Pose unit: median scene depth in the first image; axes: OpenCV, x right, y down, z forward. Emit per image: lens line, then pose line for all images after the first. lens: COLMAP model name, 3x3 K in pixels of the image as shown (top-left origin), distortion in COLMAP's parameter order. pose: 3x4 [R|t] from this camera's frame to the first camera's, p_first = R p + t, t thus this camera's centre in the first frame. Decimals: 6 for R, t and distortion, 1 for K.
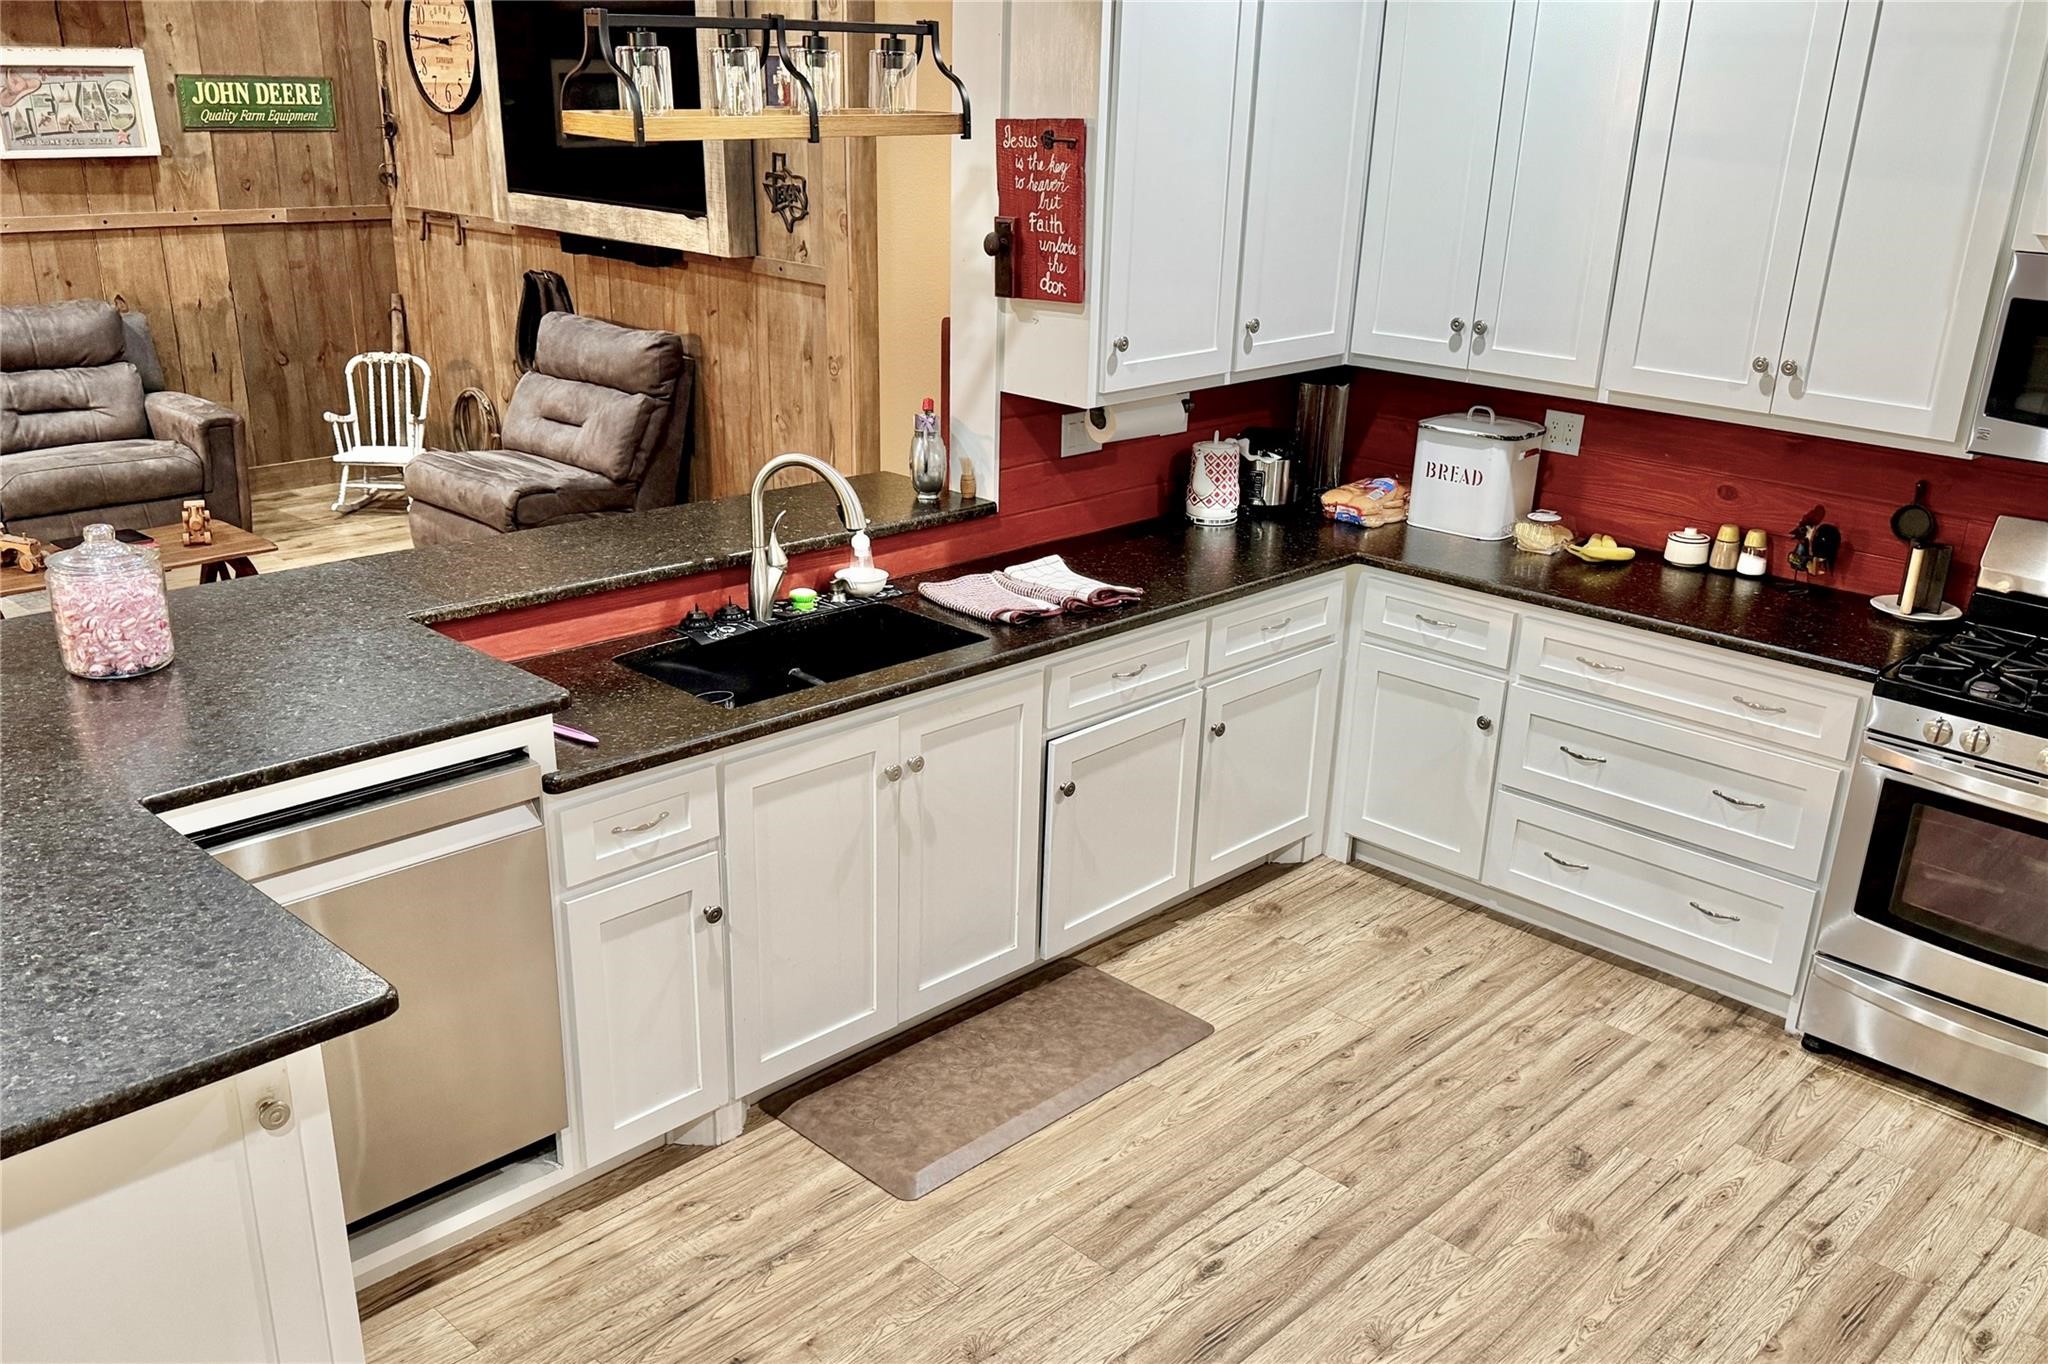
lens RADIAL K [[1692.9, 0, 1015.4], [0, 1692.9, 804.8], [0, 0, 1]] dist [0.112303, -0.152321]
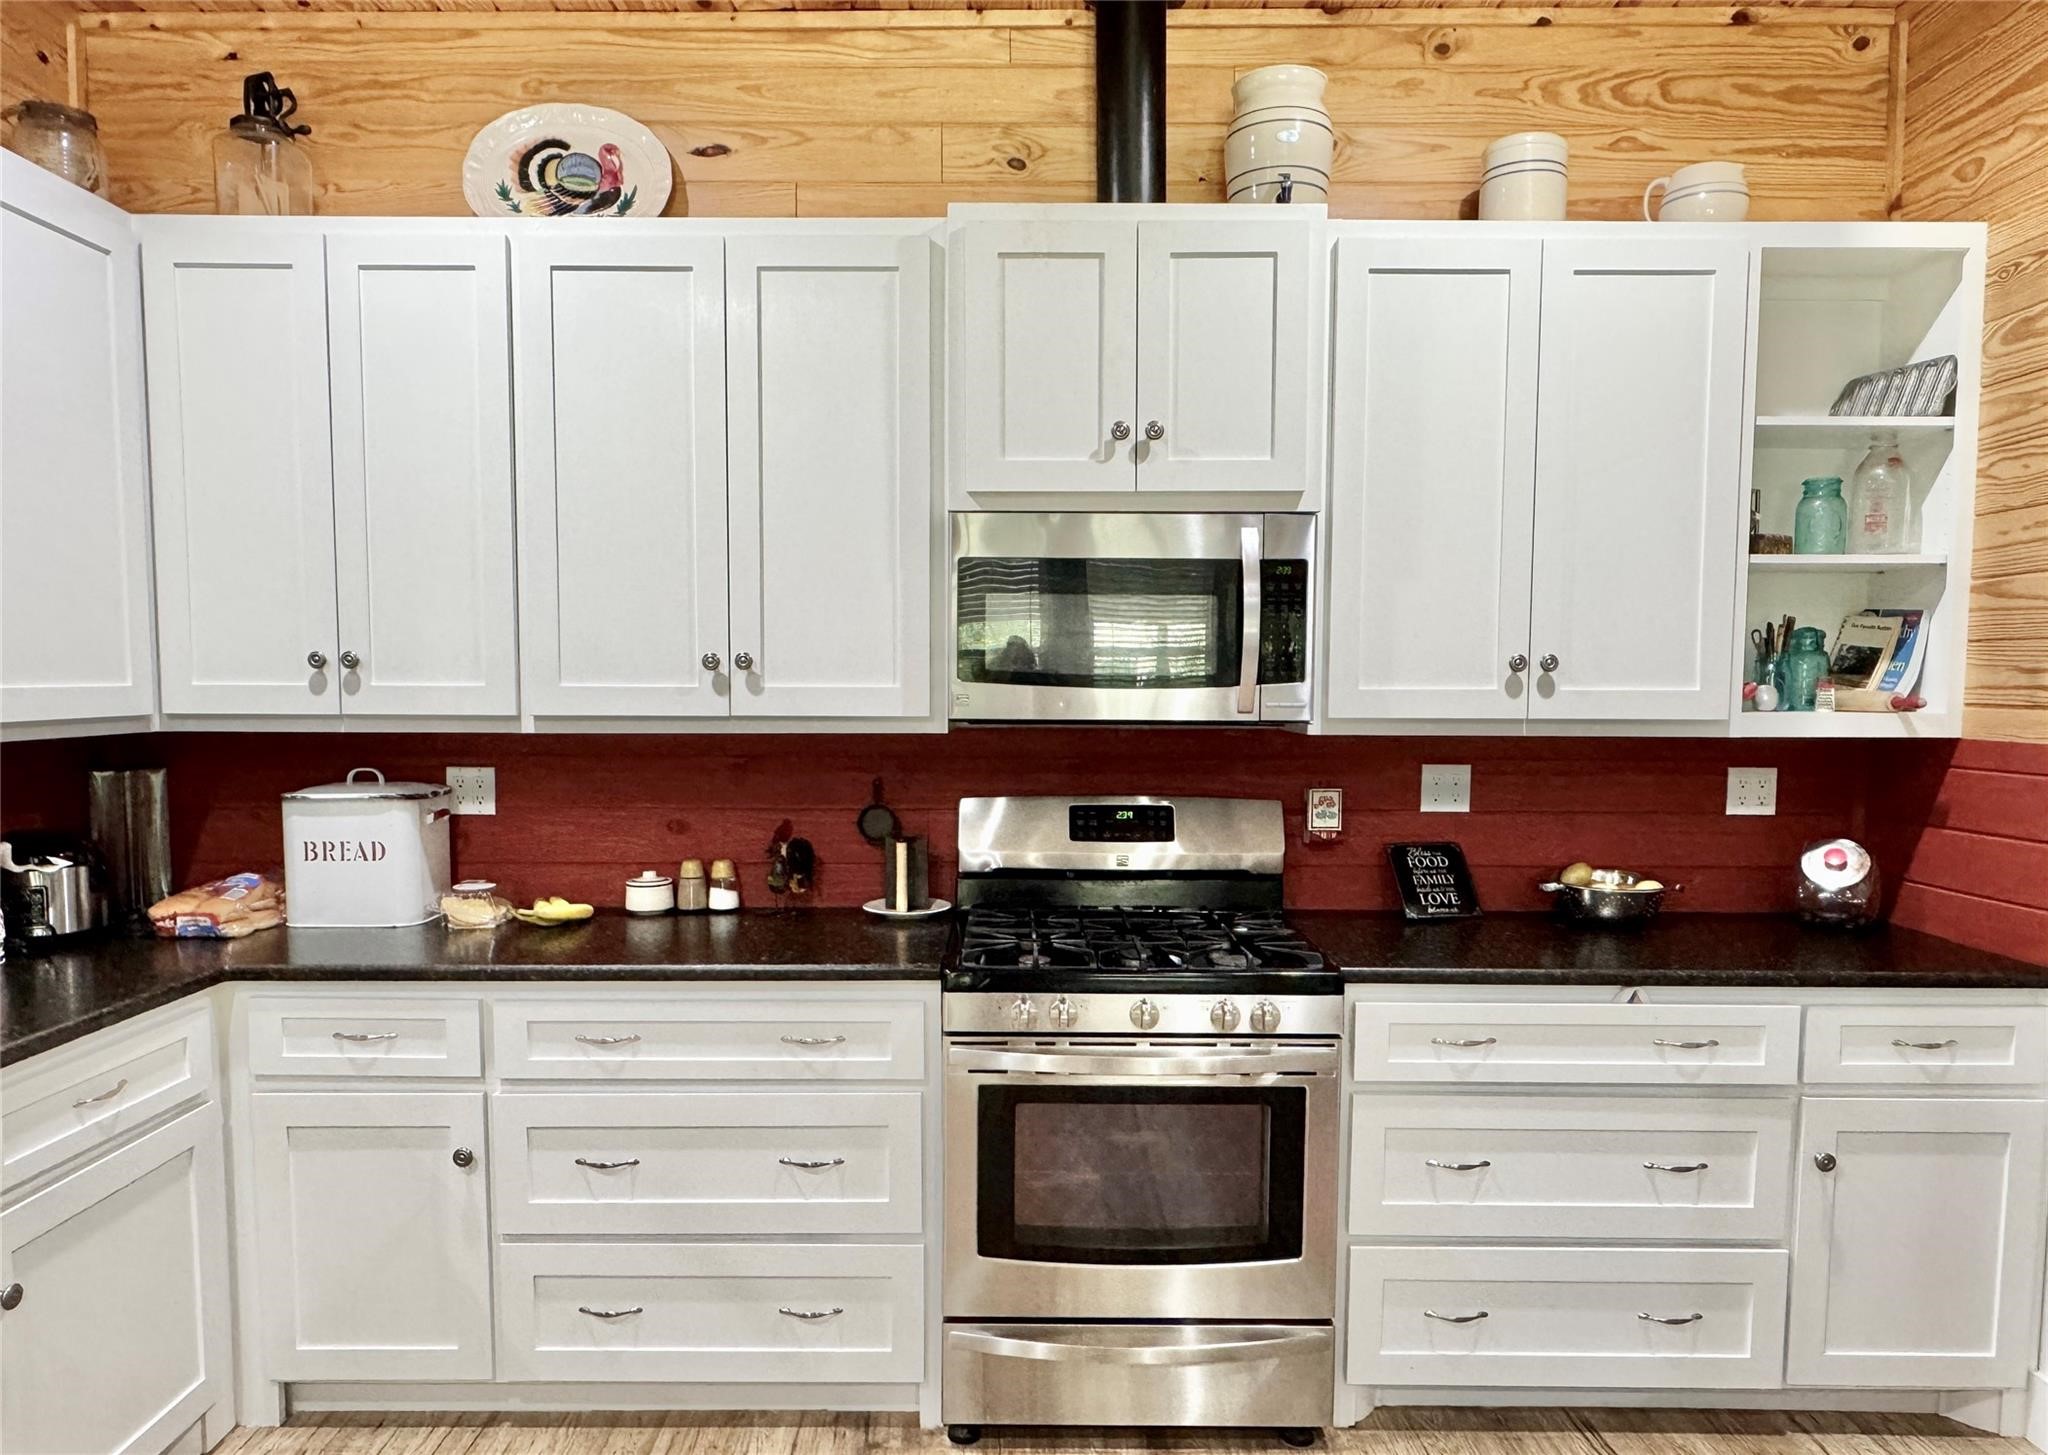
lens RADIAL K [[1279.1, 0, 999.6], [0, 1279.1, 769.8], [0, 0, 1]] dist [-0.003593, 0.000763]
pose [[0.706677, -0.071060, 0.703959, 0.064941], [0.293677, 0.934648, -0.200465, -0.026175], [-0.643709, 0.348400, 0.681363, 0.424466]]
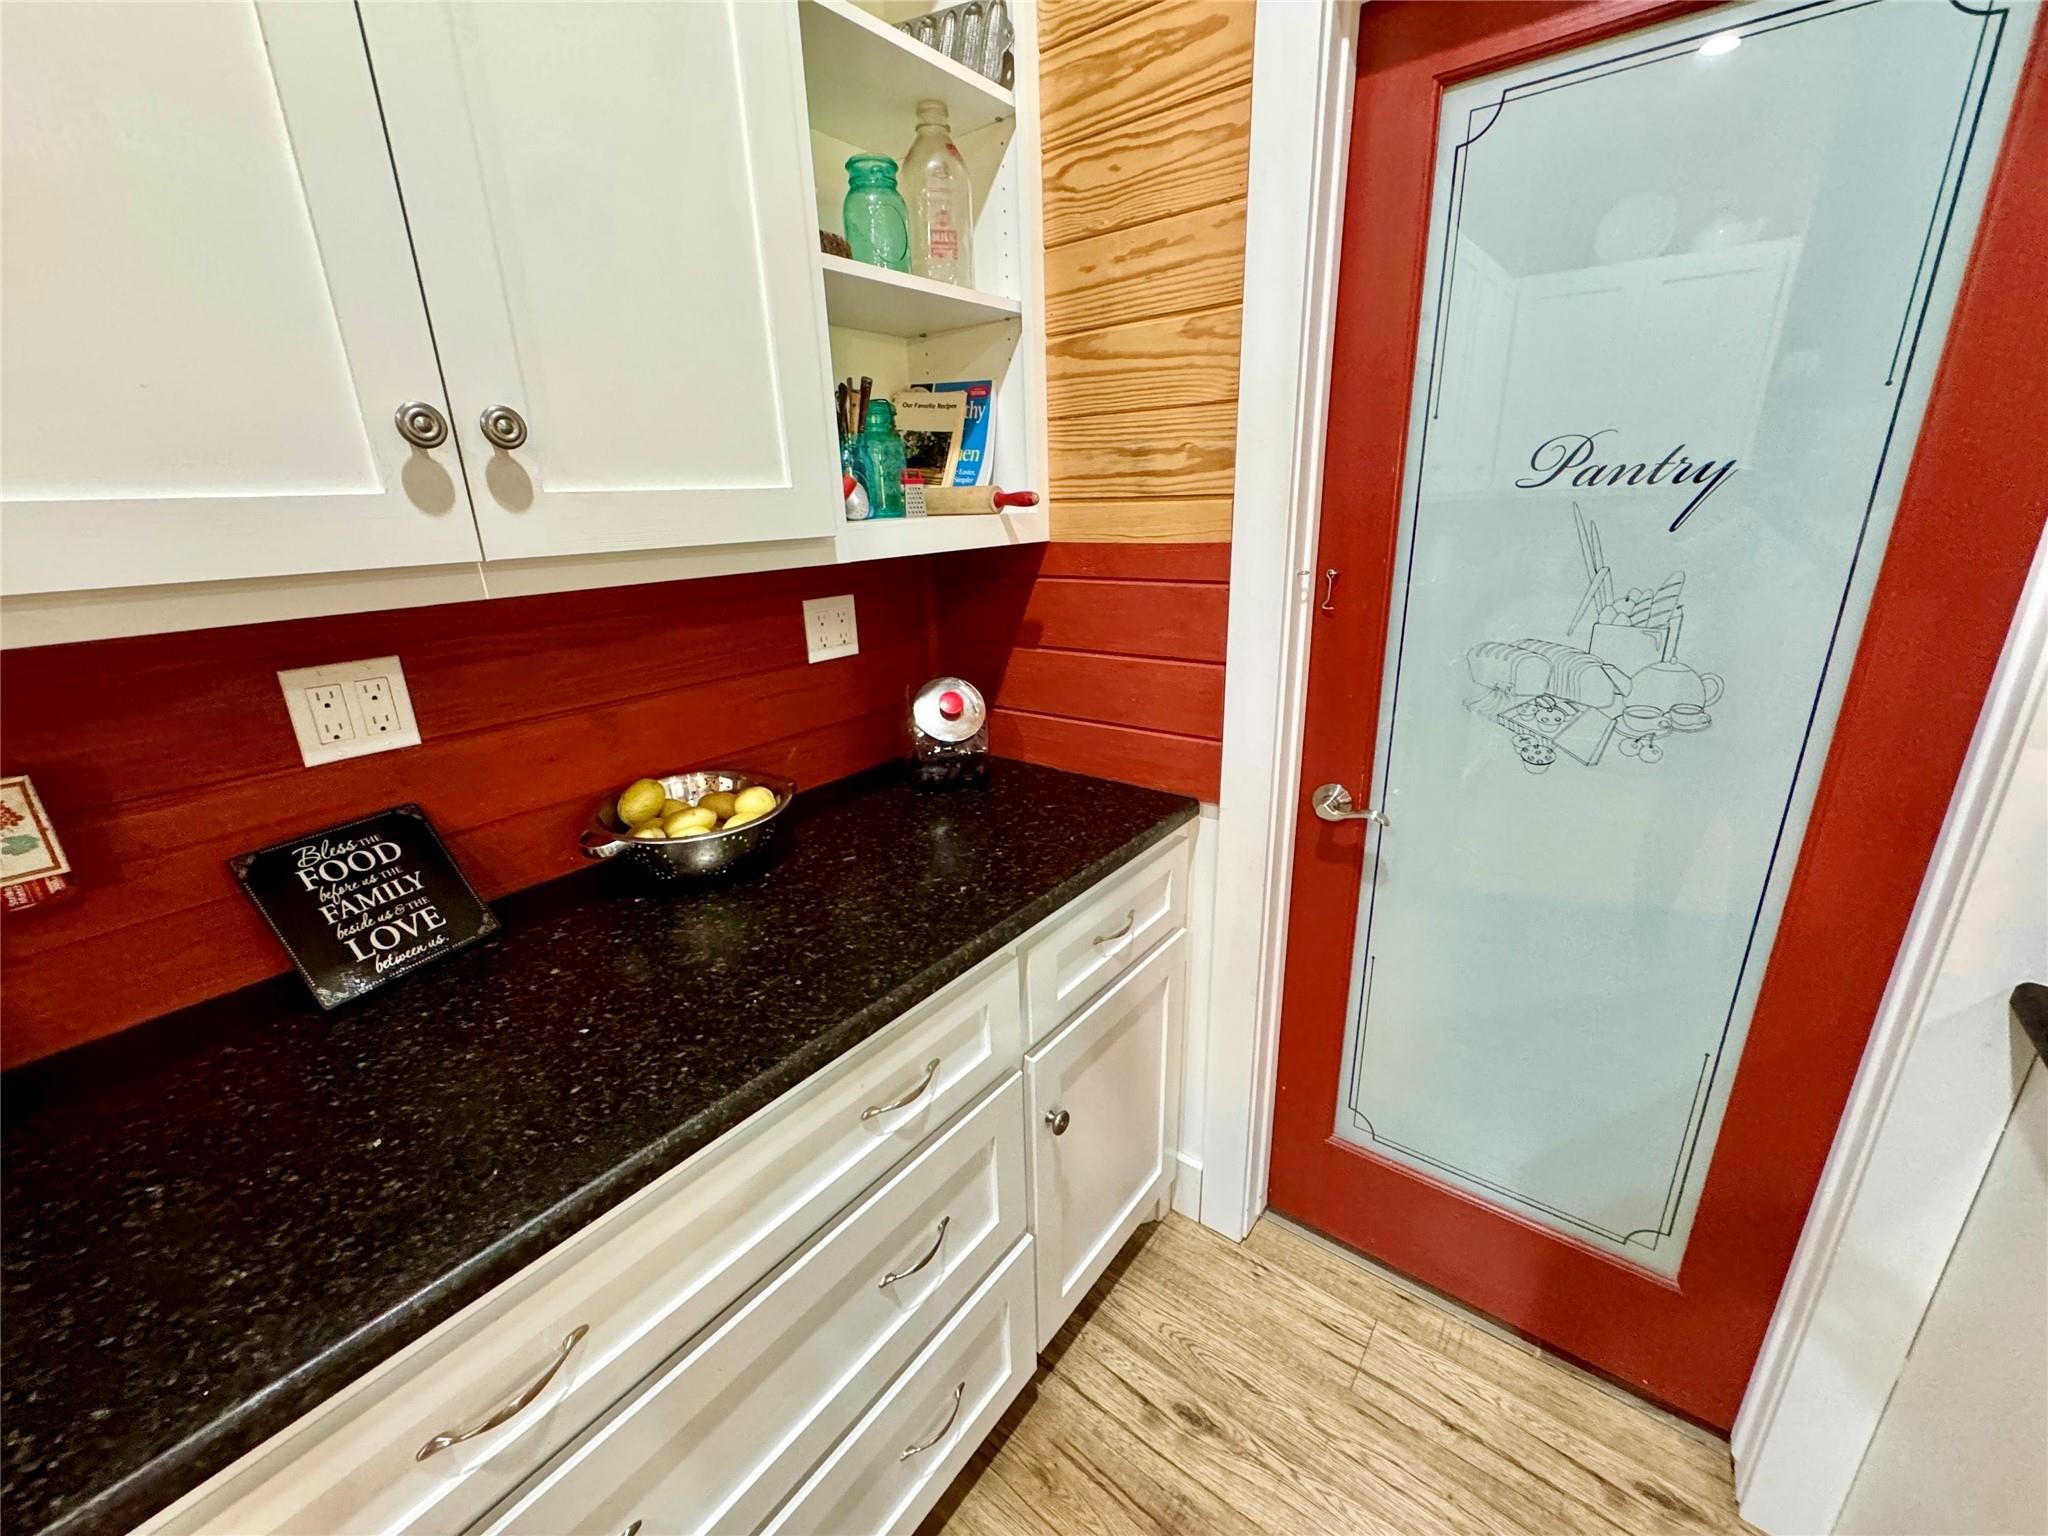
lens RADIAL K [[814.5, 0, 1029.2], [0, 814.5, 760.0], [0, 0, 1]] dist [-0.004253, -0.000026]
pose [[-0.152405, -0.322912, 0.934077, 0.444987], [0.417093, 0.835815, 0.356996, -0.070881], [-0.895994, 0.444006, 0.007302, 0.569172]]
